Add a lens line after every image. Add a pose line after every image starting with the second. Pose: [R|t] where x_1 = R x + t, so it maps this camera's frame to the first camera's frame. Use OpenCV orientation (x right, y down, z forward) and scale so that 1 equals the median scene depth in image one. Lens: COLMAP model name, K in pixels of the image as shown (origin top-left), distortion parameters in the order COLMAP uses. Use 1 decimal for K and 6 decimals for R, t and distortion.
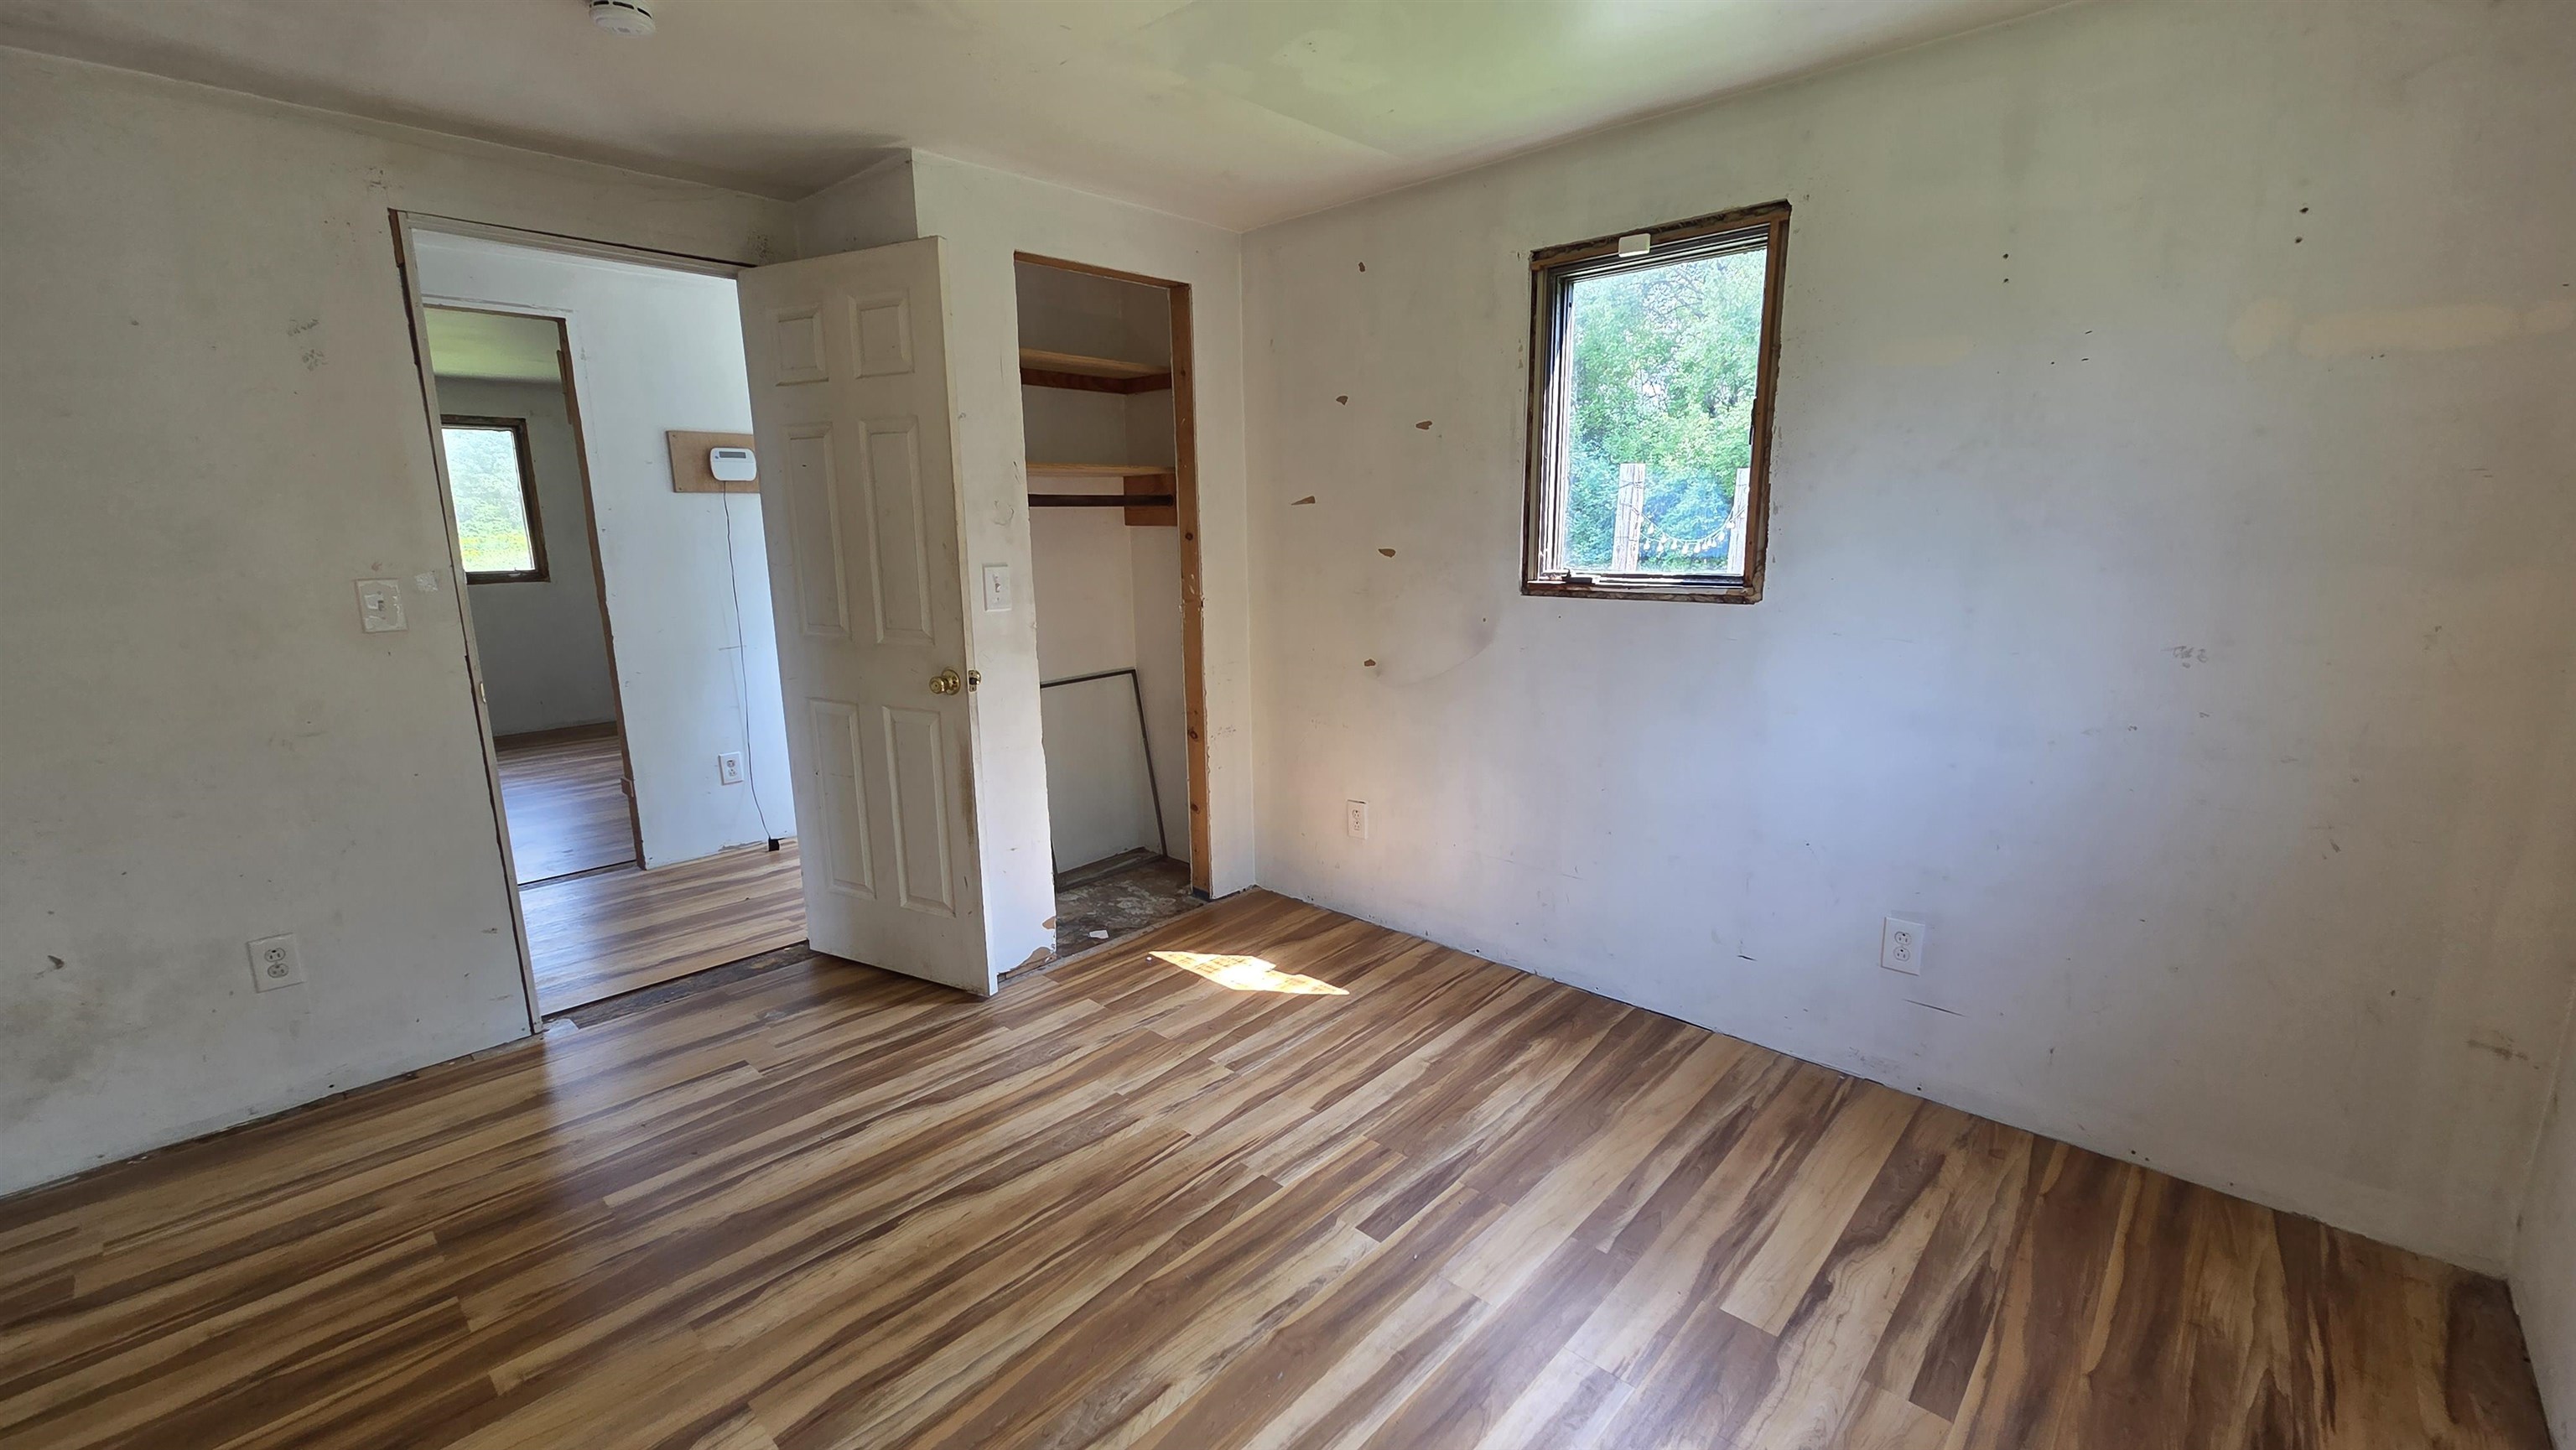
lens RADIAL K [[1050.5, 0, 1289.9], [0, 1050.5, 729.3], [0, 0, 1]] dist [0.003502, 0.000192]
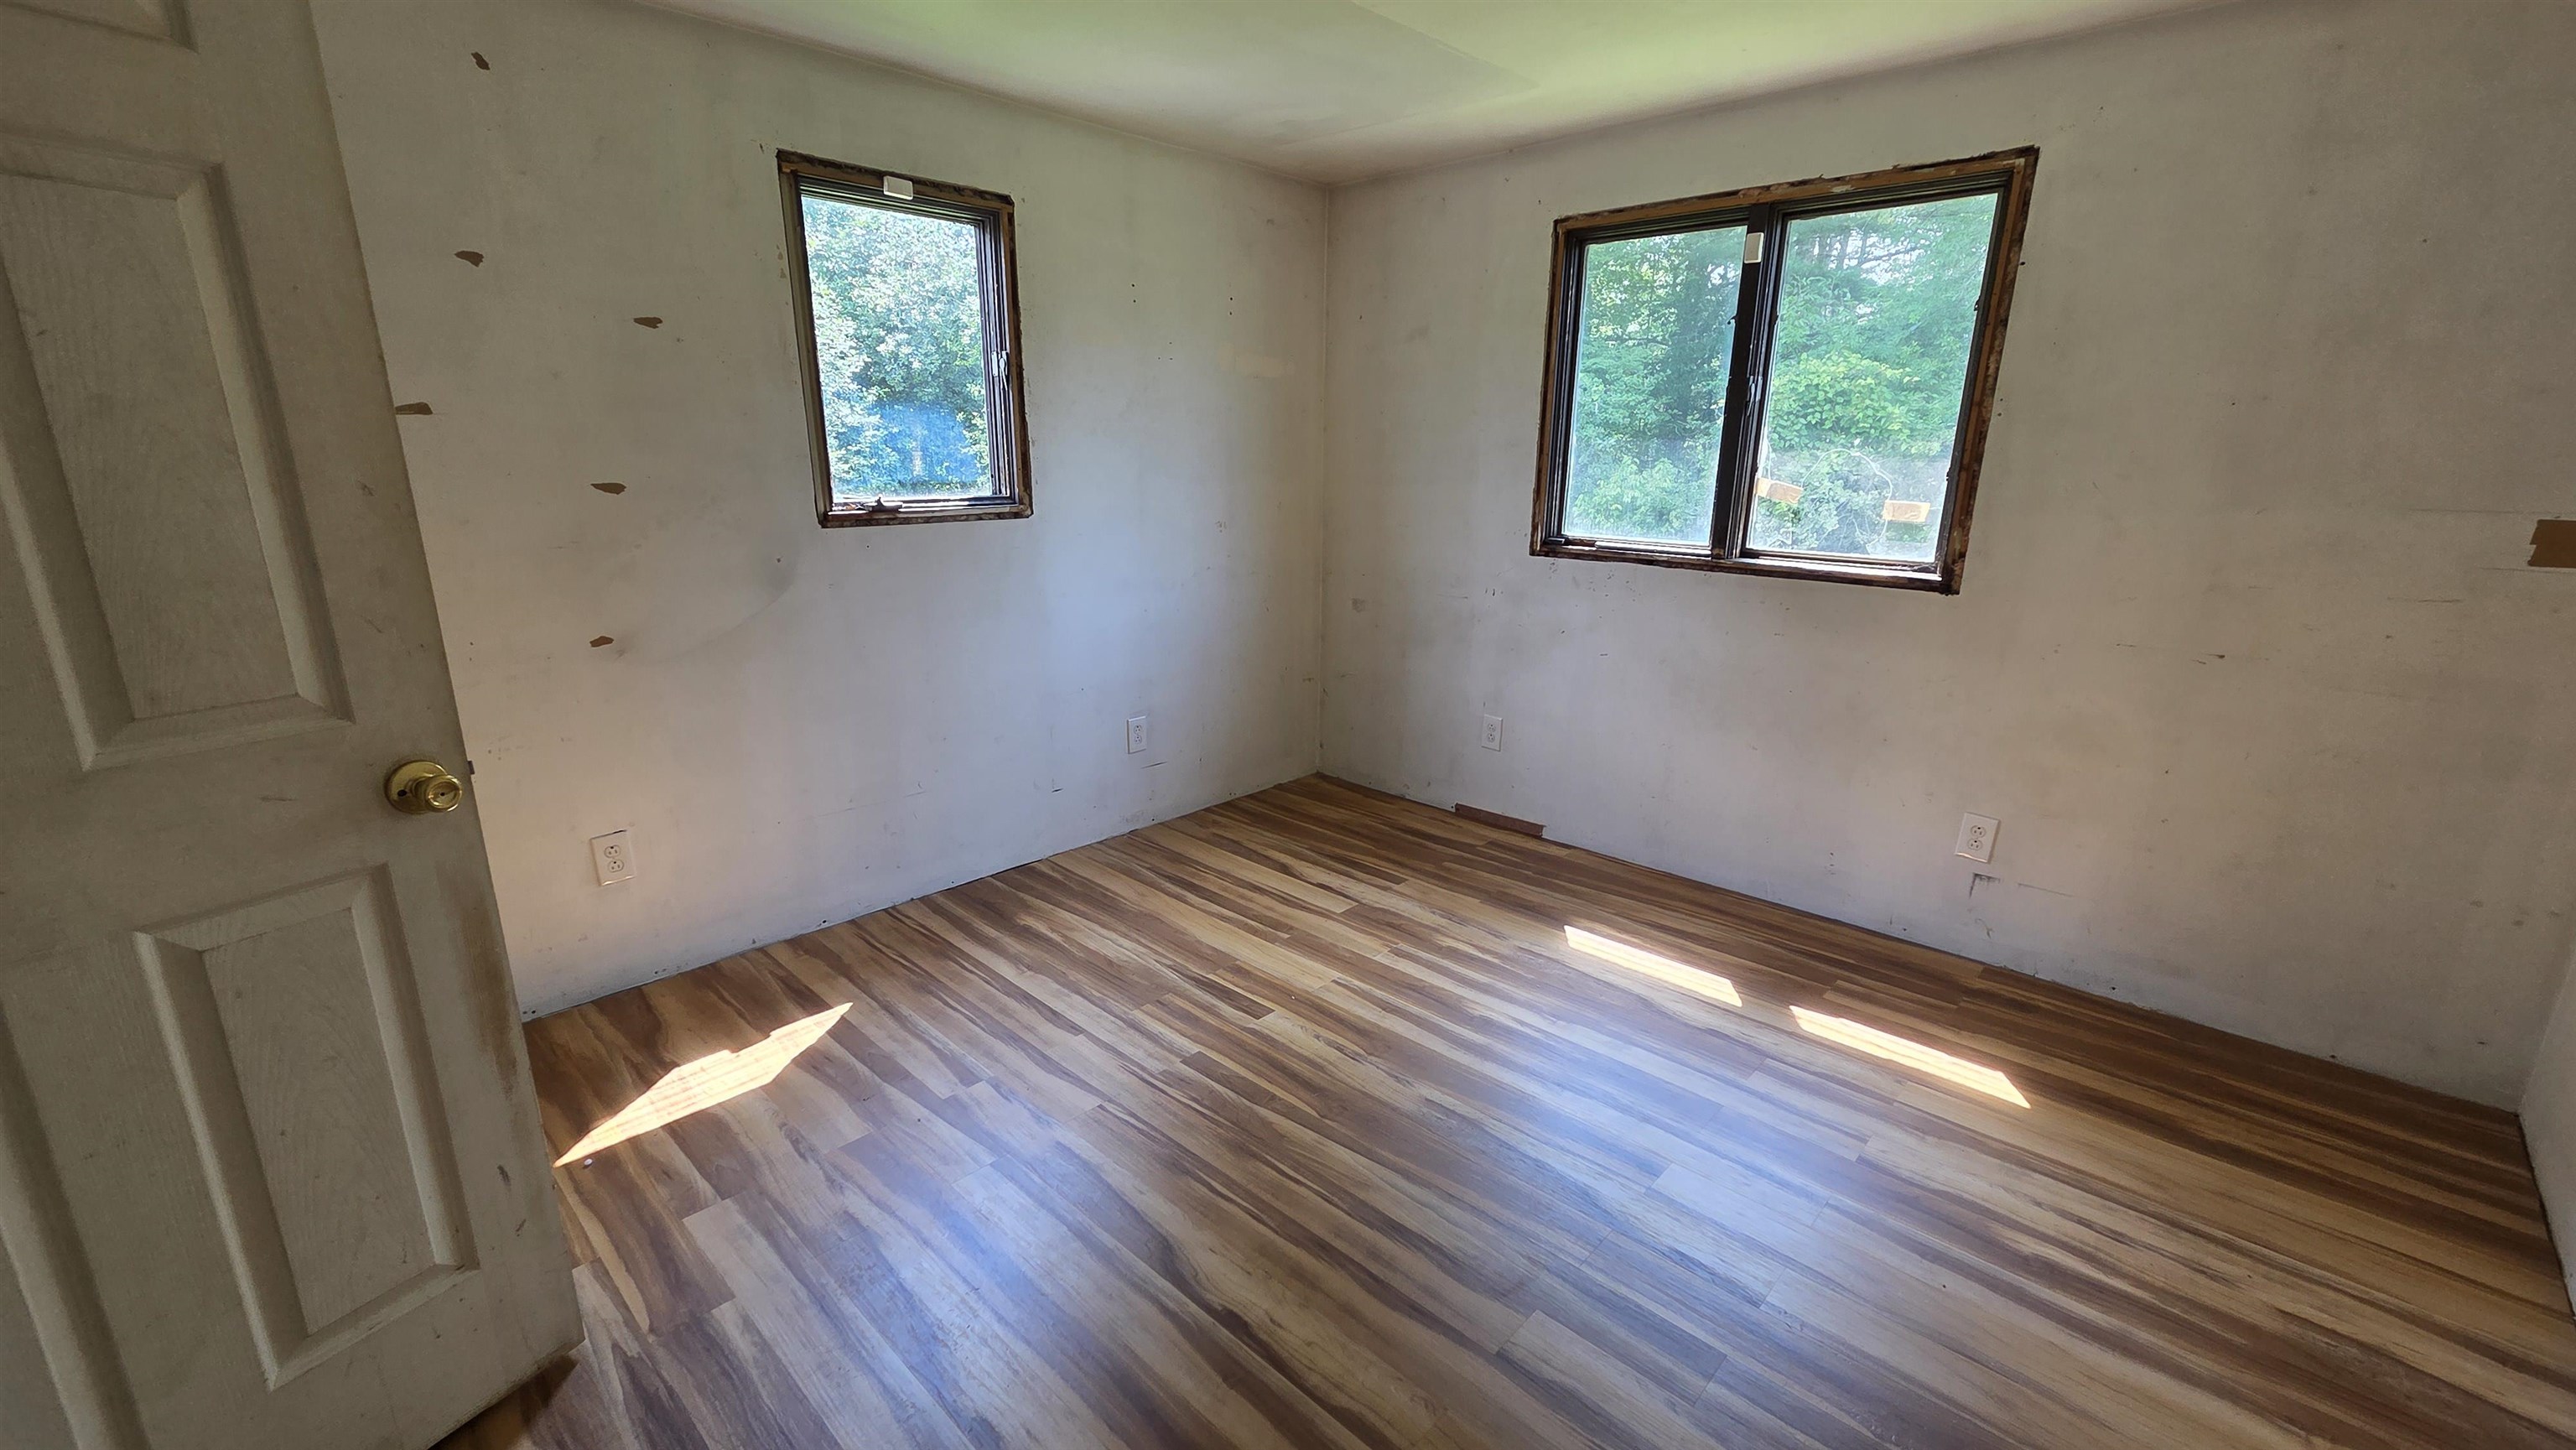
lens RADIAL K [[1050.5, 0, 1290.2], [0, 1050.5, 726.6], [0, 0, 1]] dist [0.003502, 0.000192]
pose [[0.008471, -0.245594, 0.969336, -0.837545], [0.184849, 0.953049, 0.239852, -0.122185], [-0.982730, 0.177149, 0.053471, 0.649508]]
